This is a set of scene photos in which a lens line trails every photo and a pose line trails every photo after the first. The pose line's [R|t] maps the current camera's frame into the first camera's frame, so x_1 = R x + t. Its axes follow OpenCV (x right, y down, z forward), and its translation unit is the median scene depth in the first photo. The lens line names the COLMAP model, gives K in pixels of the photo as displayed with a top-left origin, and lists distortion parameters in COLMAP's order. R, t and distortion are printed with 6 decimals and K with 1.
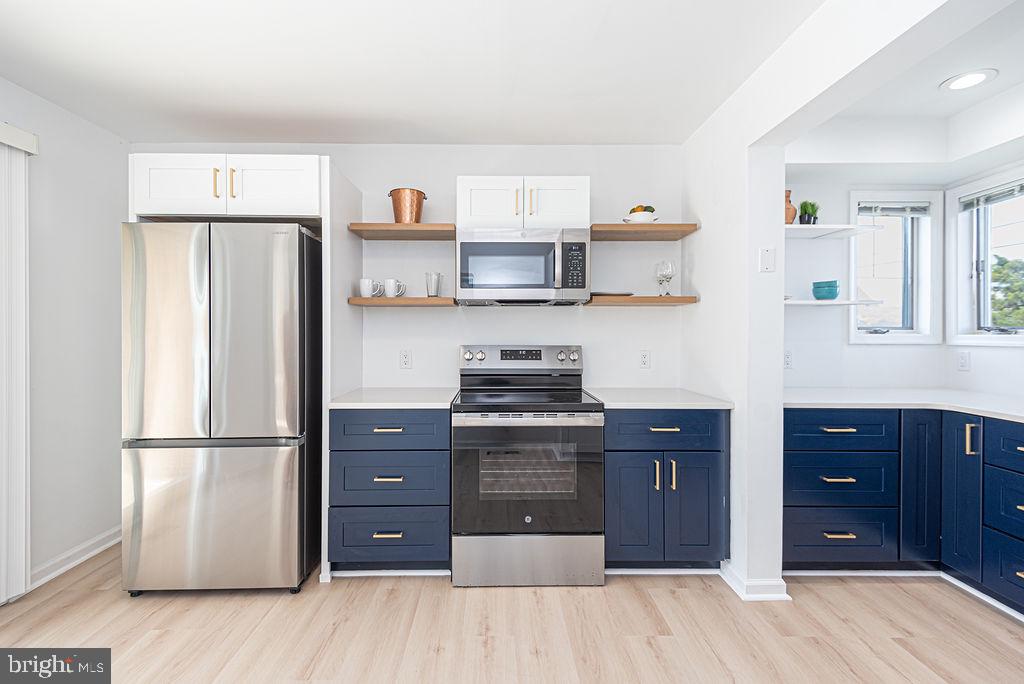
lens RADIAL K [[478.2, 0, 479.8], [0, 478.2, 329.8], [0, 0, 1]] dist [0.002160, -0.000715]
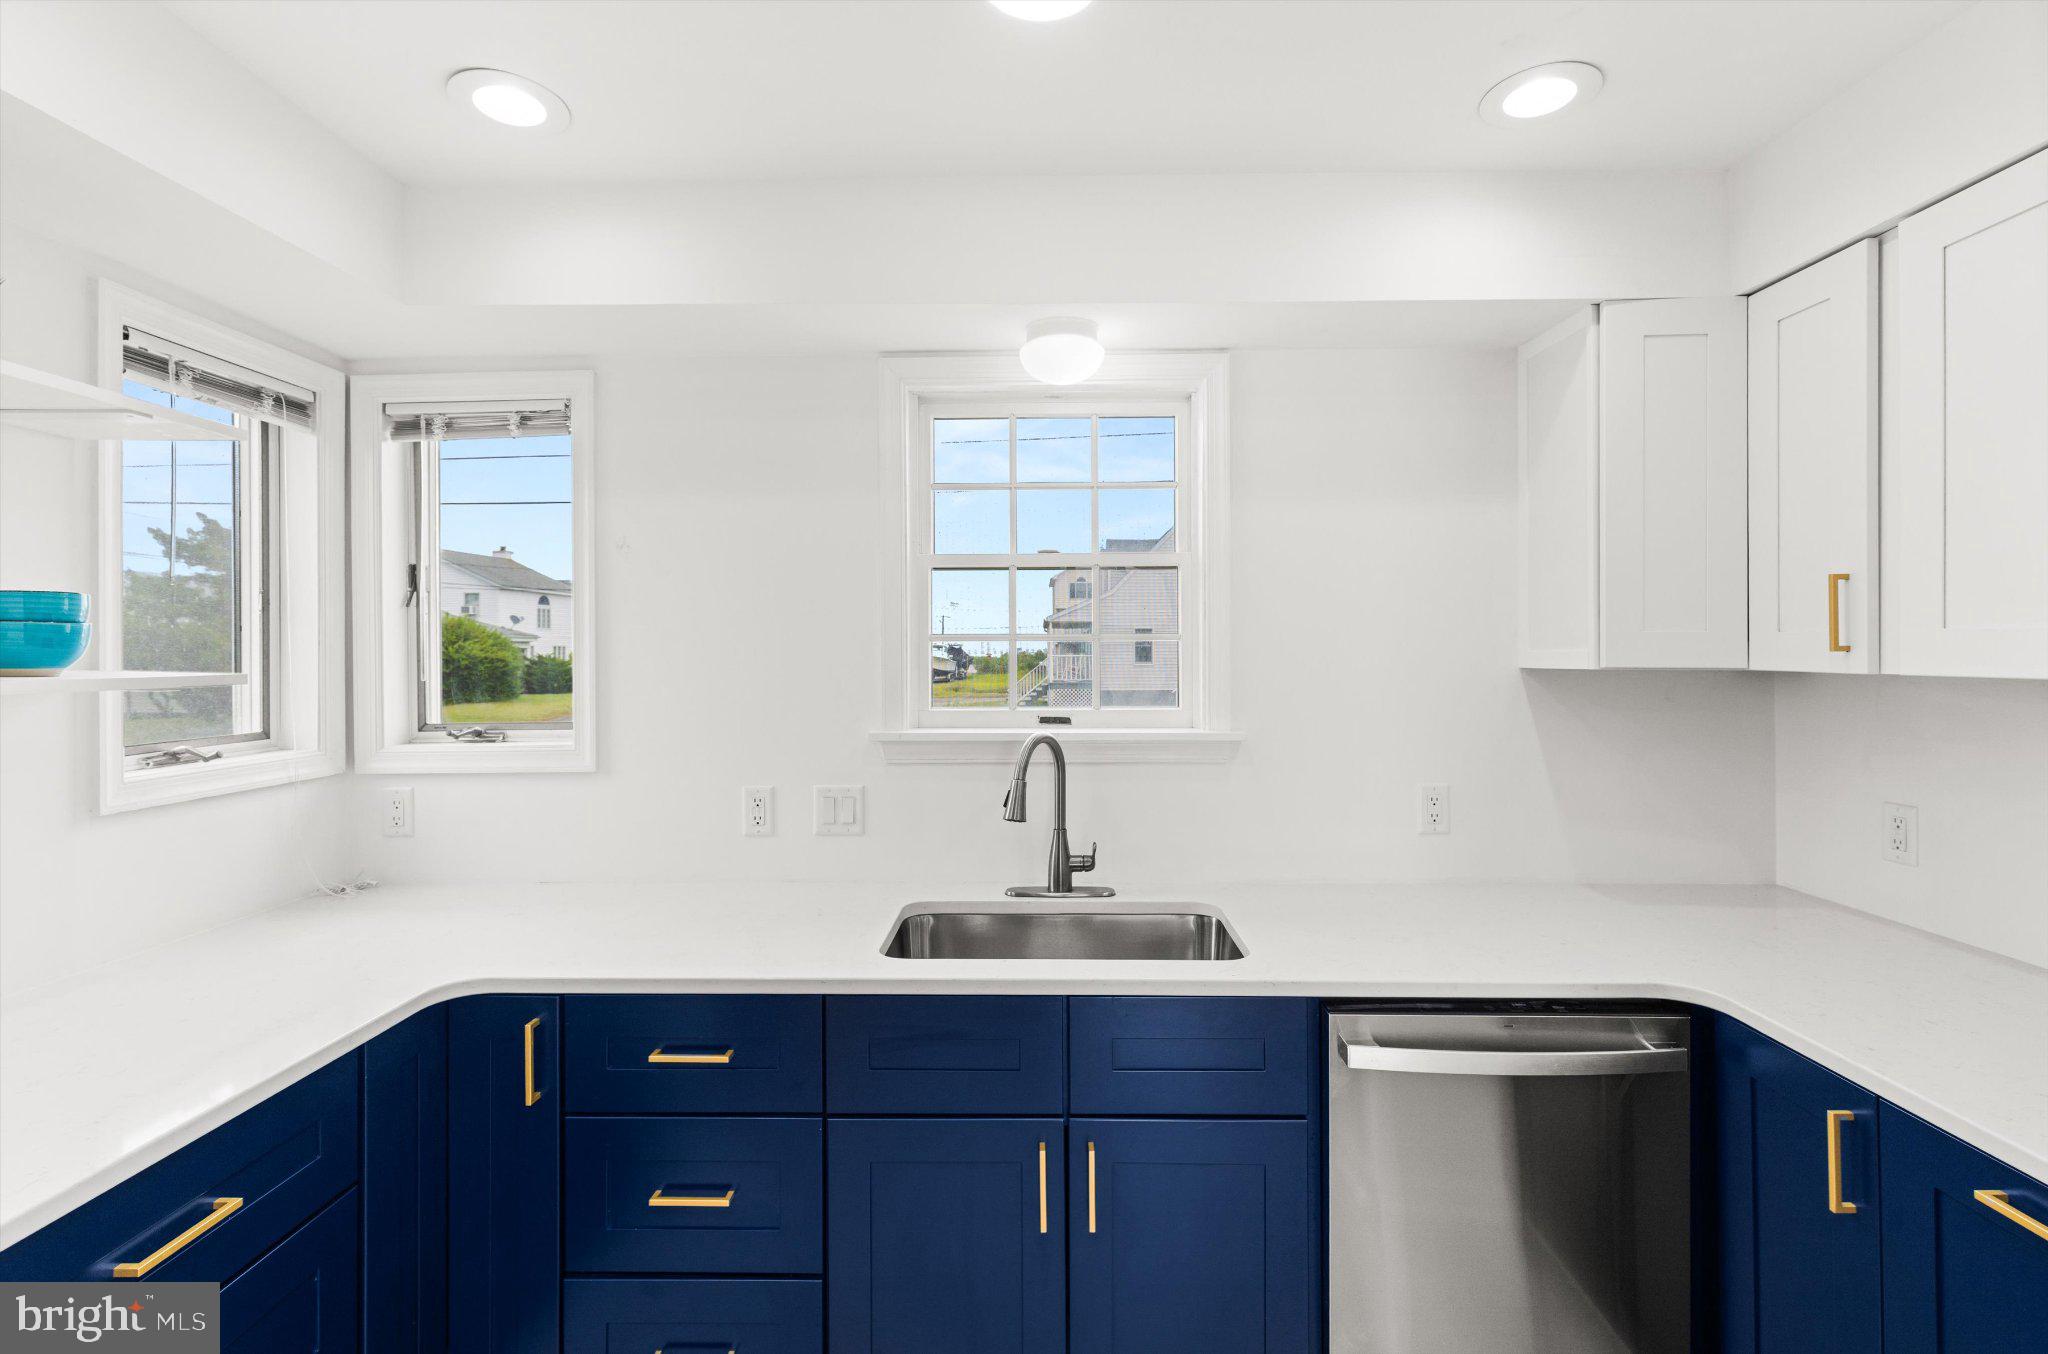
lens RADIAL K [[926.6, 0, 1029.9], [0, 926.6, 642.1], [0, 0, 1]] dist [-0.000847, -0.001246]
pose [[-0.011983, 0.004331, 0.999919, 0.241262], [0.004373, 0.999981, -0.004278, -0.076273], [-0.999919, 0.004321, -0.012002, 0.503603]]
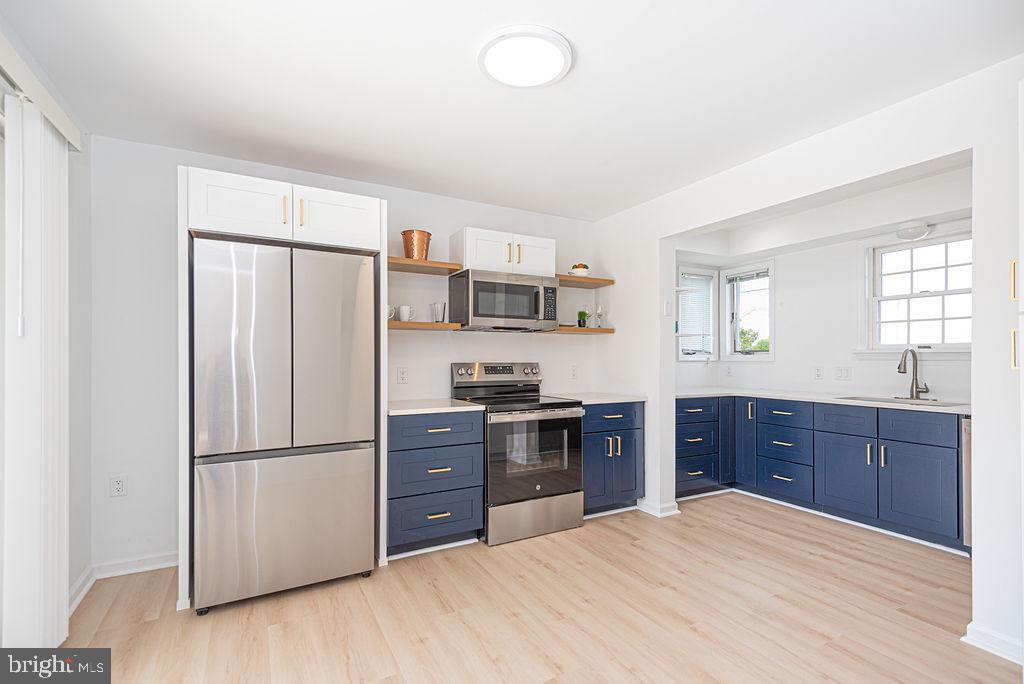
lens RADIAL K [[494.4, 0, 483.5], [0, 494.4, 352.6], [0, 0, 1]] dist [0.001703, -0.000175]
pose [[0.884076, 0.005877, 0.467305, -0.635372], [-0.000651, 0.999935, -0.011343, 0.022671], [-0.467342, 0.009724, 0.884023, -0.169883]]
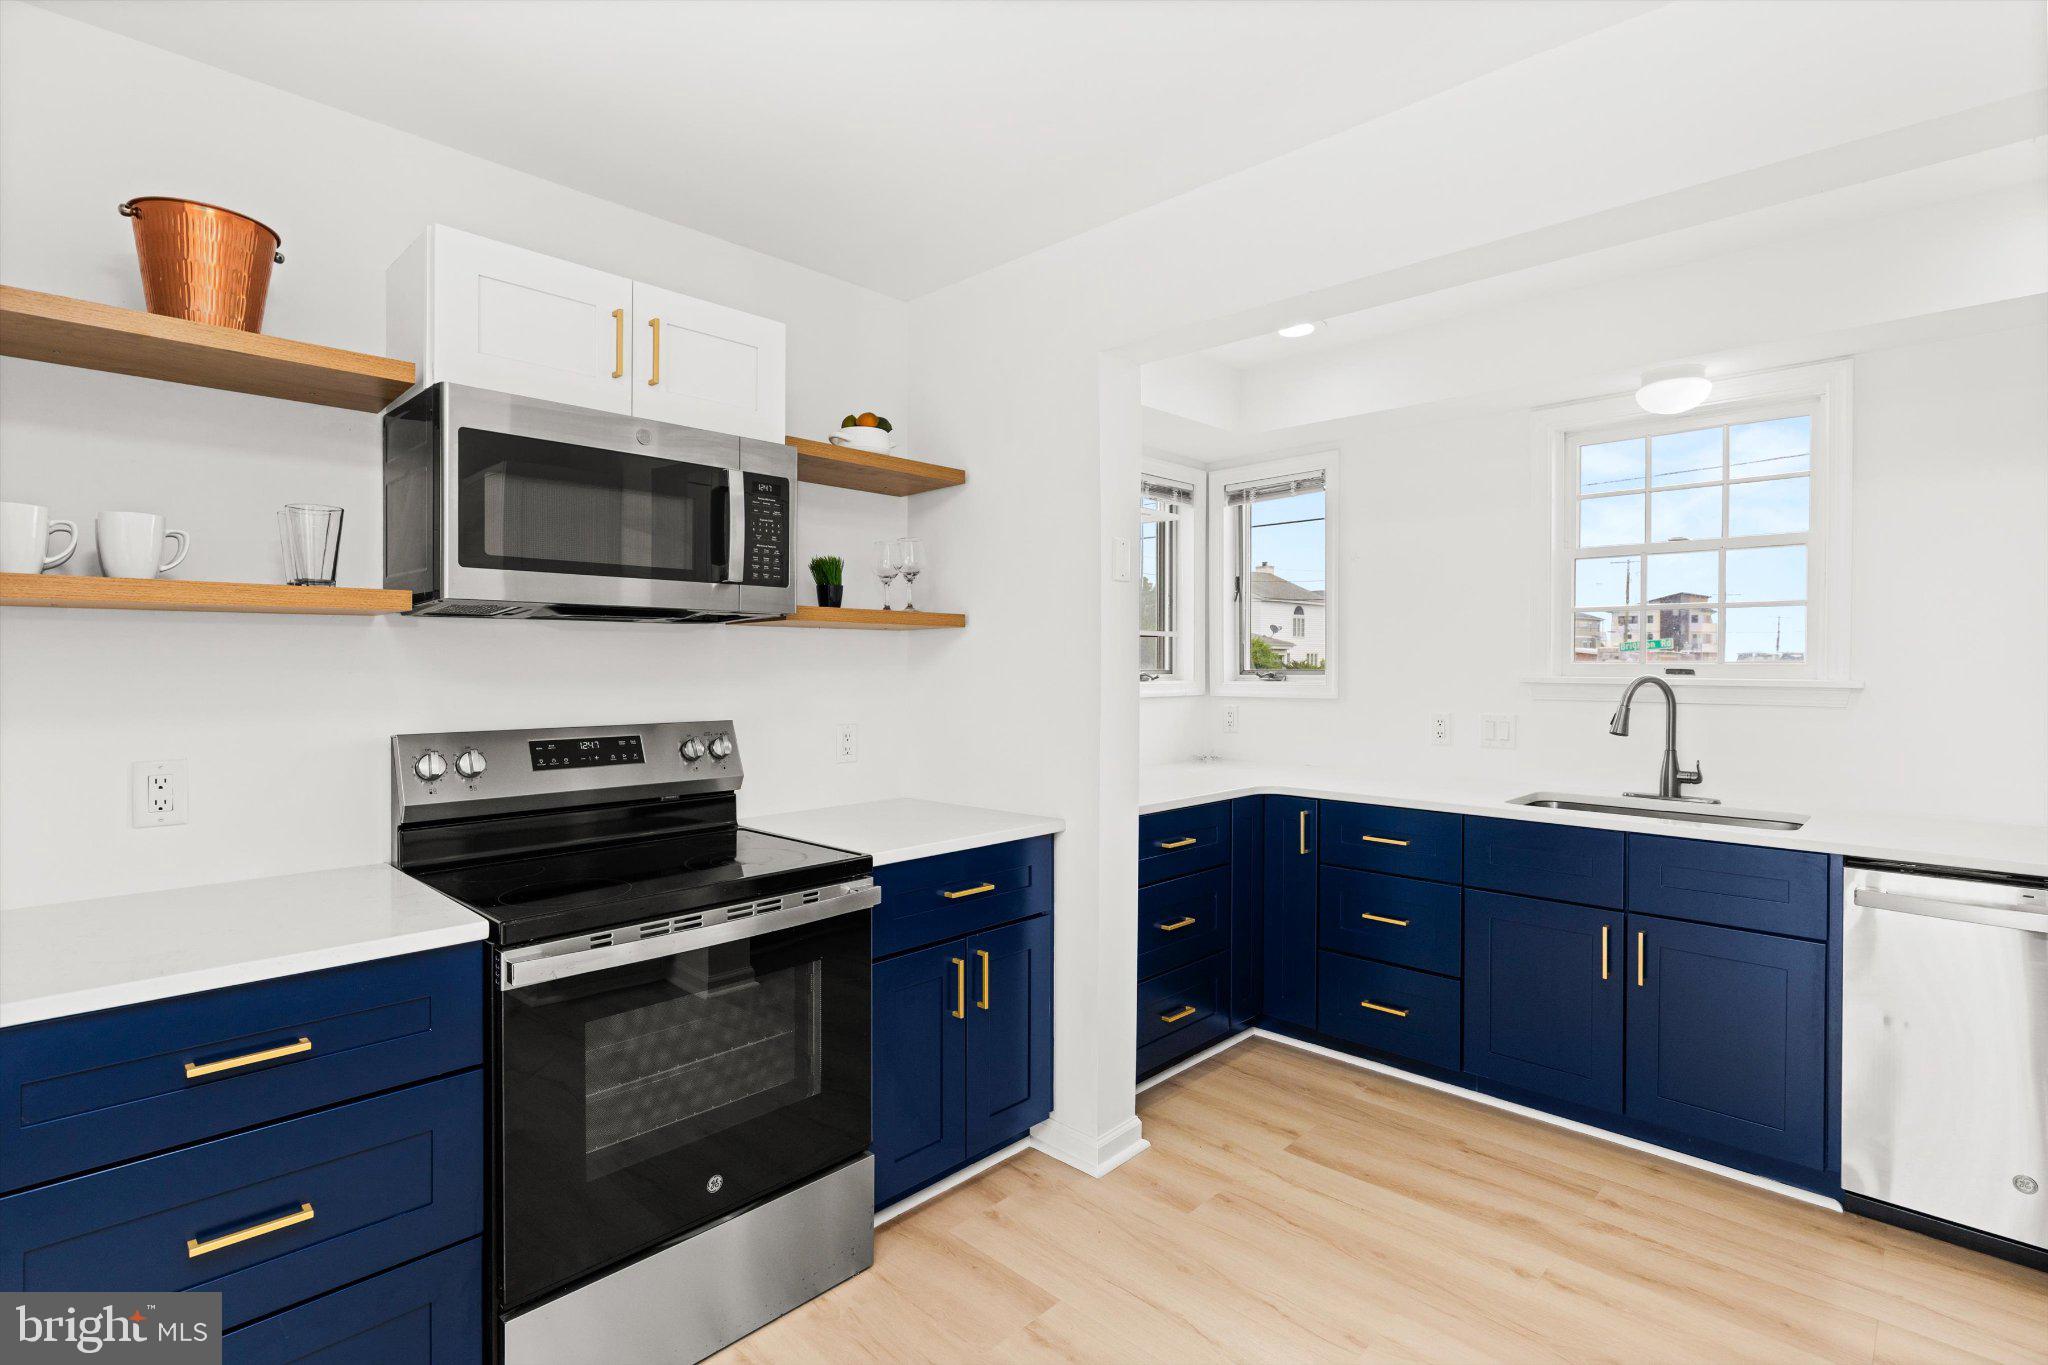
lens RADIAL K [[1003.8, 0, 1017.3], [0, 1003.8, 670.5], [0, 0, 1]] dist [0.001583, -0.000403]
pose [[0.676351, -0.006863, 0.736547, -0.296085], [-0.000232, 0.999955, 0.009531, -0.021462], [-0.736579, -0.006617, 0.676319, 0.248268]]
